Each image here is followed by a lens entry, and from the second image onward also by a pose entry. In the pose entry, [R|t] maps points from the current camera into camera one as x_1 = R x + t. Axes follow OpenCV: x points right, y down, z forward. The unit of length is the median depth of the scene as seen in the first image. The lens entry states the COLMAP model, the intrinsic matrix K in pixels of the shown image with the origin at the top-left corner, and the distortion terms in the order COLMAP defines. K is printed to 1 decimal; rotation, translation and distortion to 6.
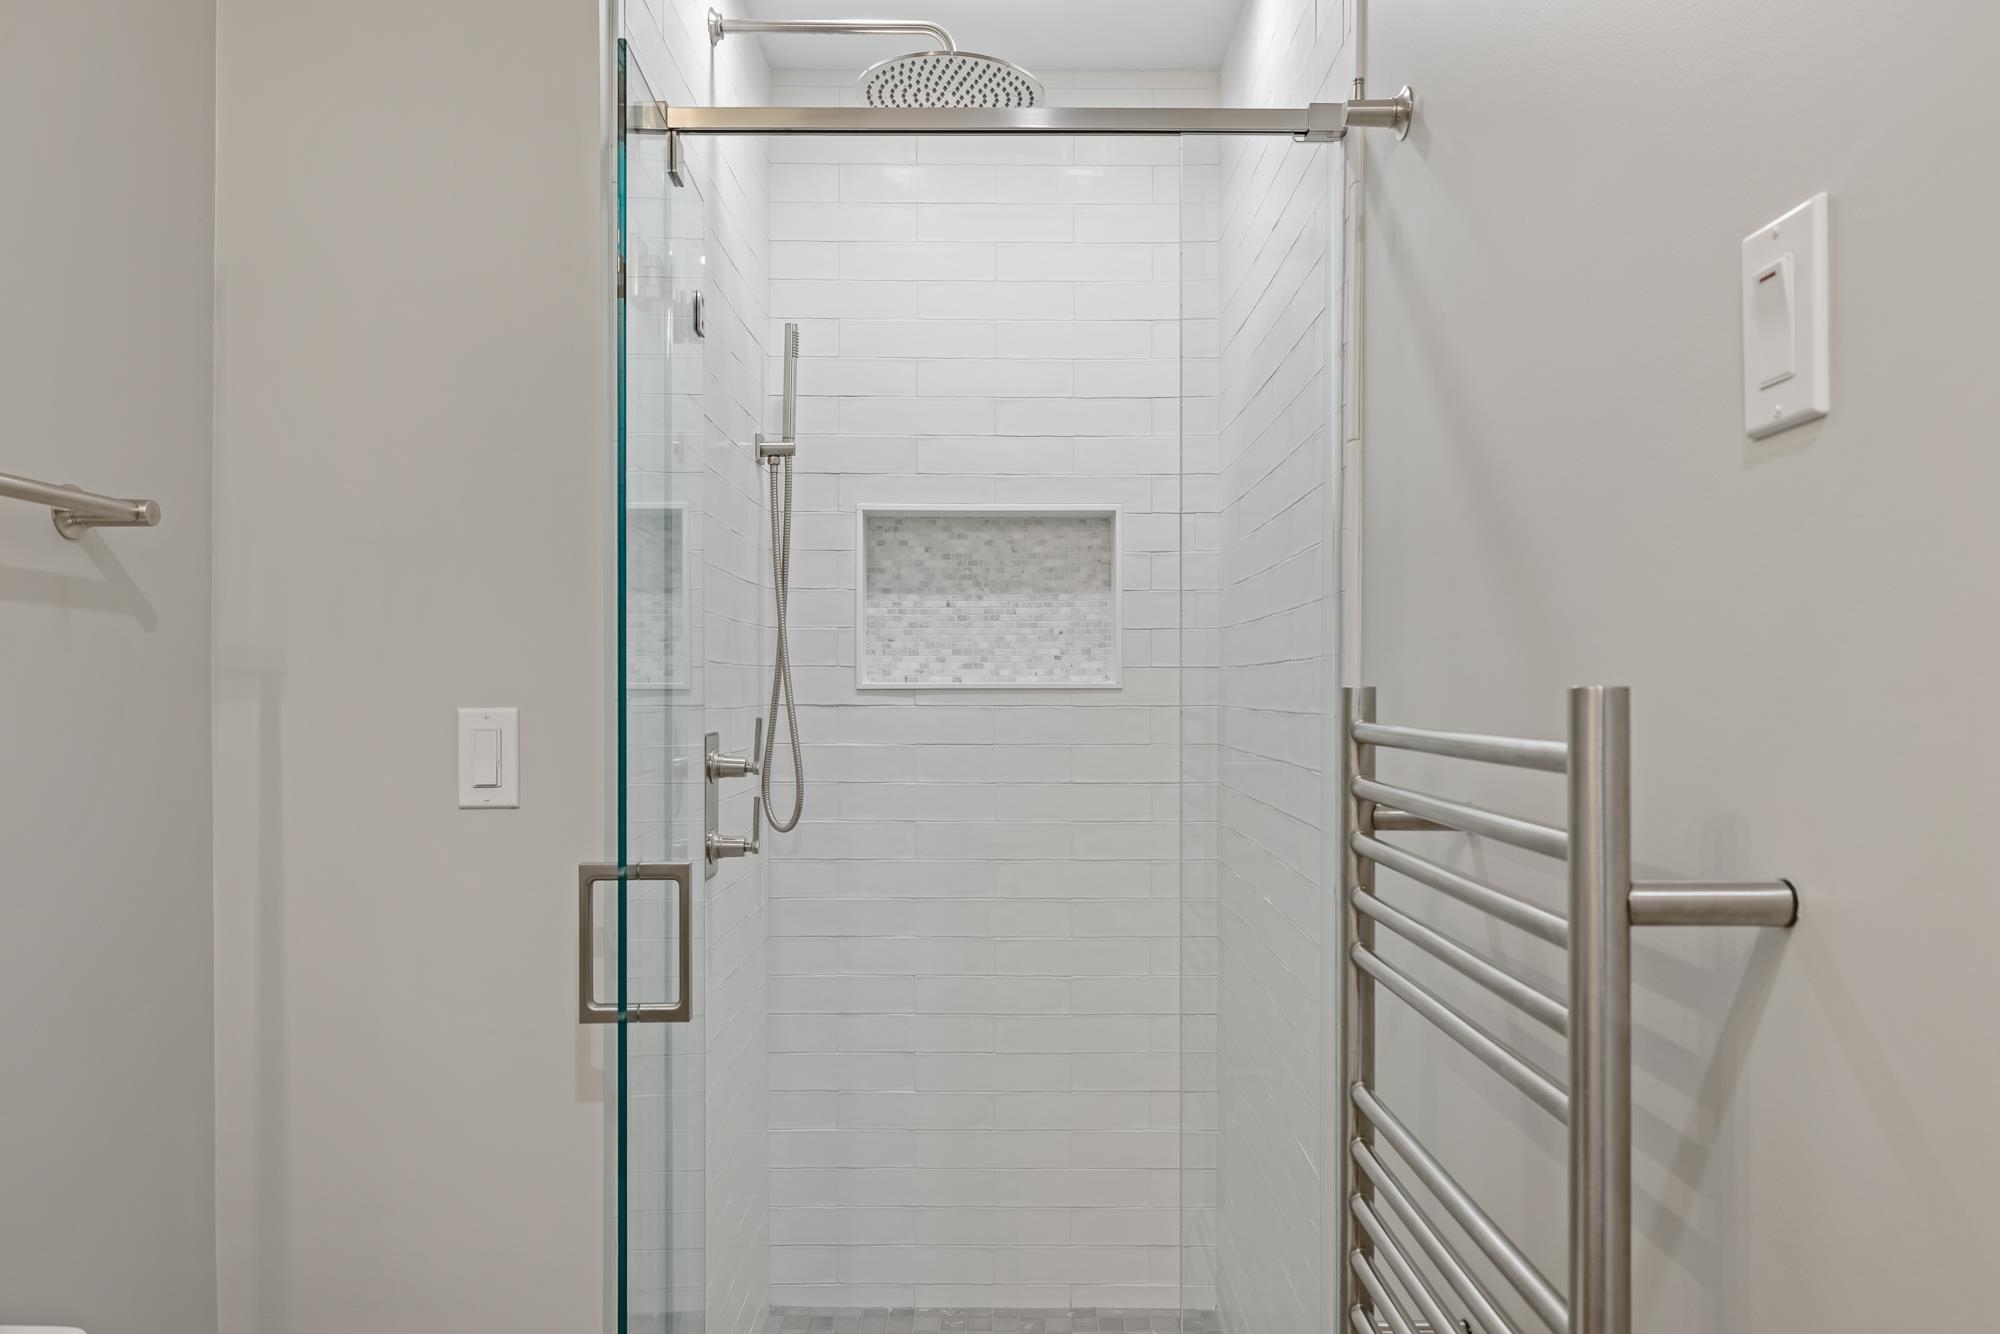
lens RADIAL K [[1334.9, 0, 995.5], [0, 1334.9, 697.4], [0, 0, 1]] dist [-0.003280, 0.001784]
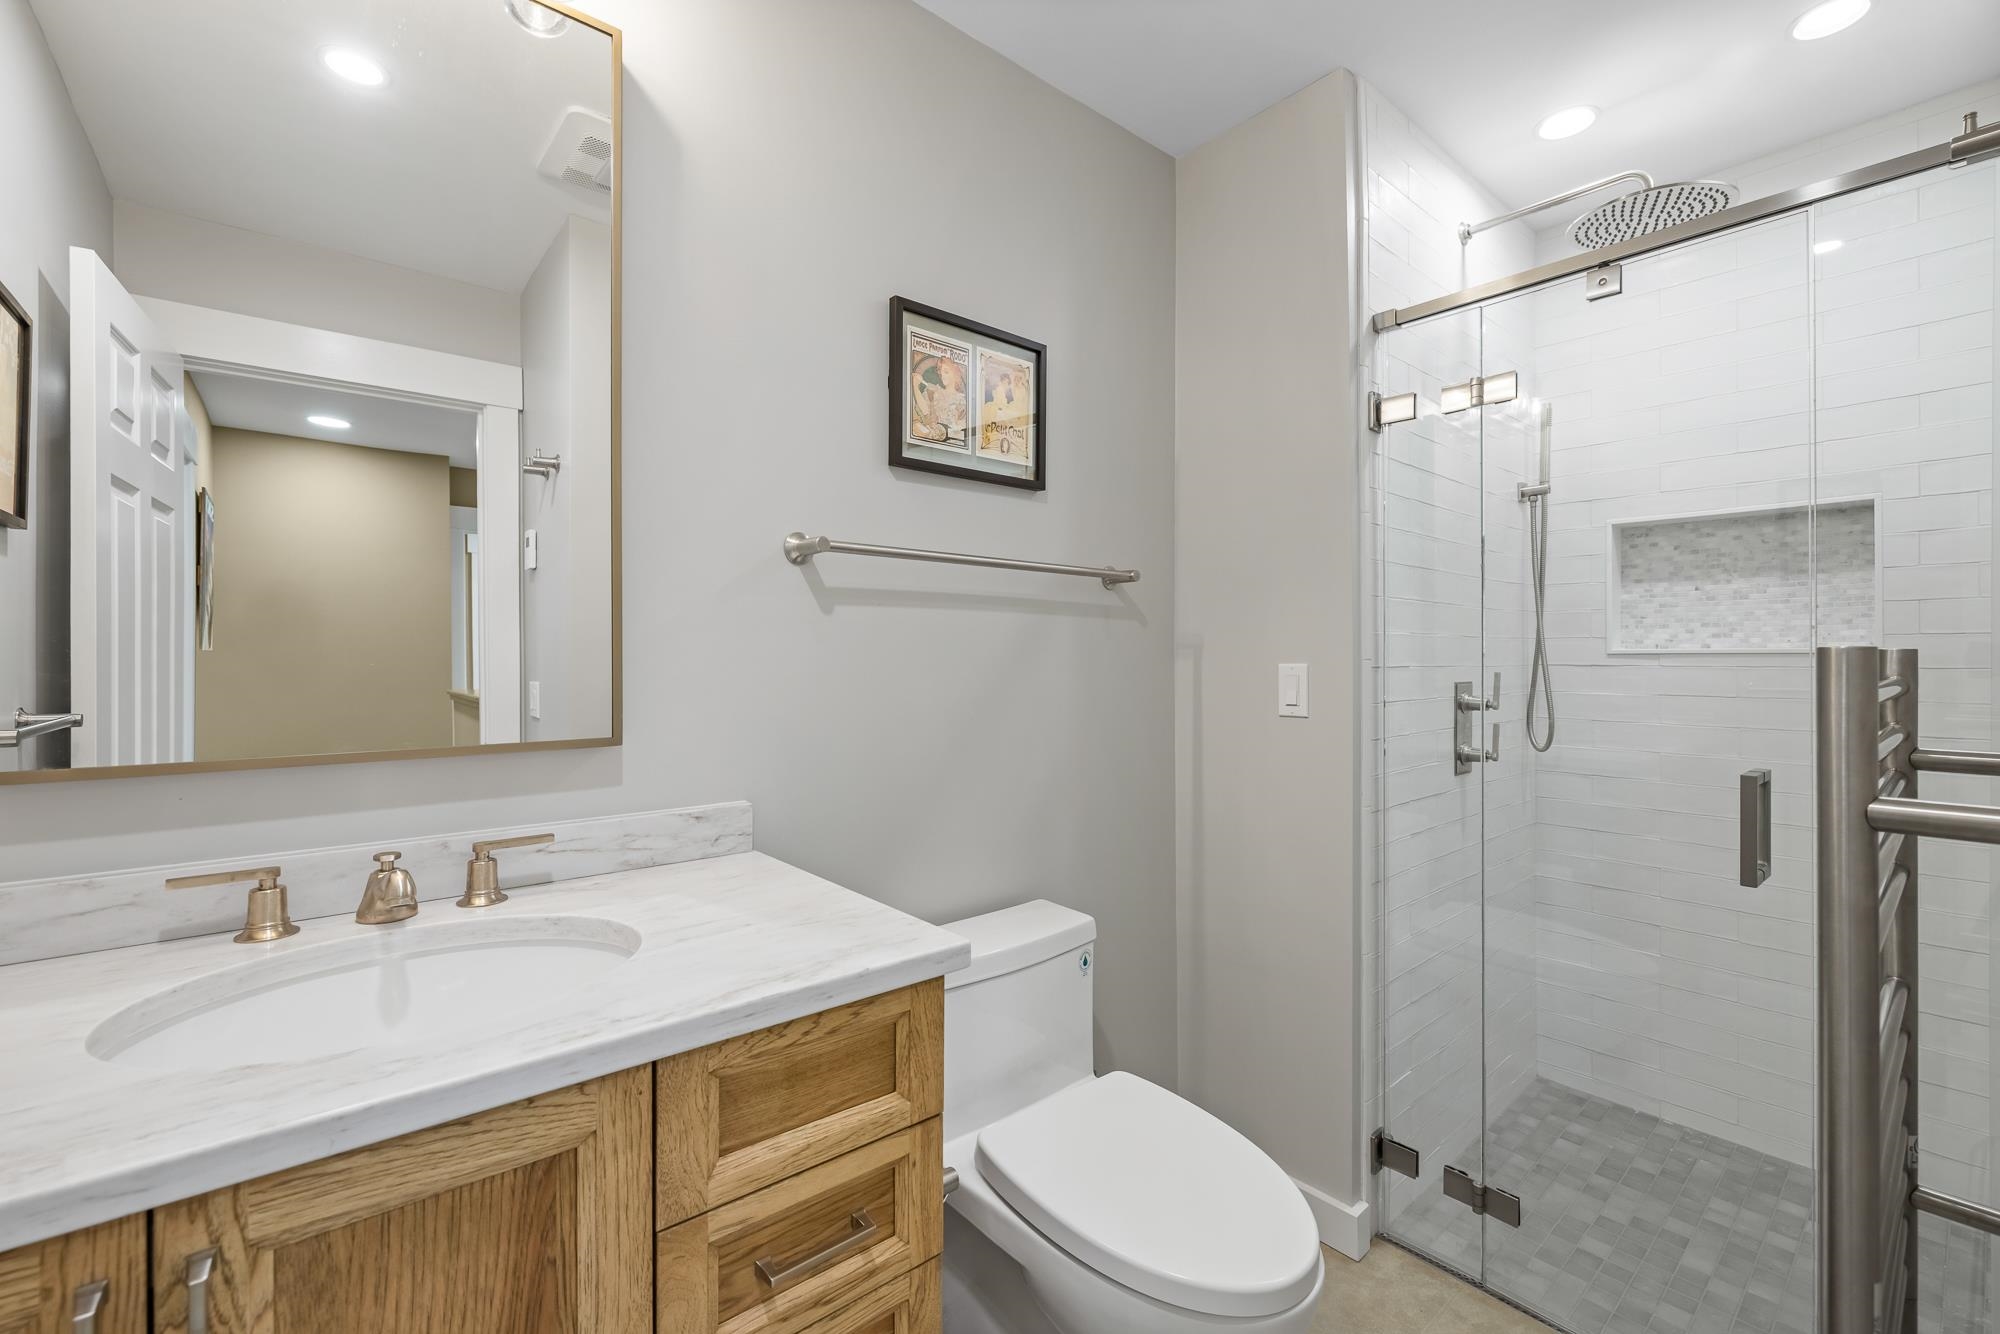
lens RADIAL K [[838.6, 0, 983.9], [0, 838.6, 665.5], [0, 0, 1]] dist [0.000222, 0.000941]
pose [[0.634050, 0.008942, -0.773241, 0.159213], [-0.004491, 0.999959, 0.007881, 0.001946], [0.773279, -0.001524, 0.634064, -0.054930]]
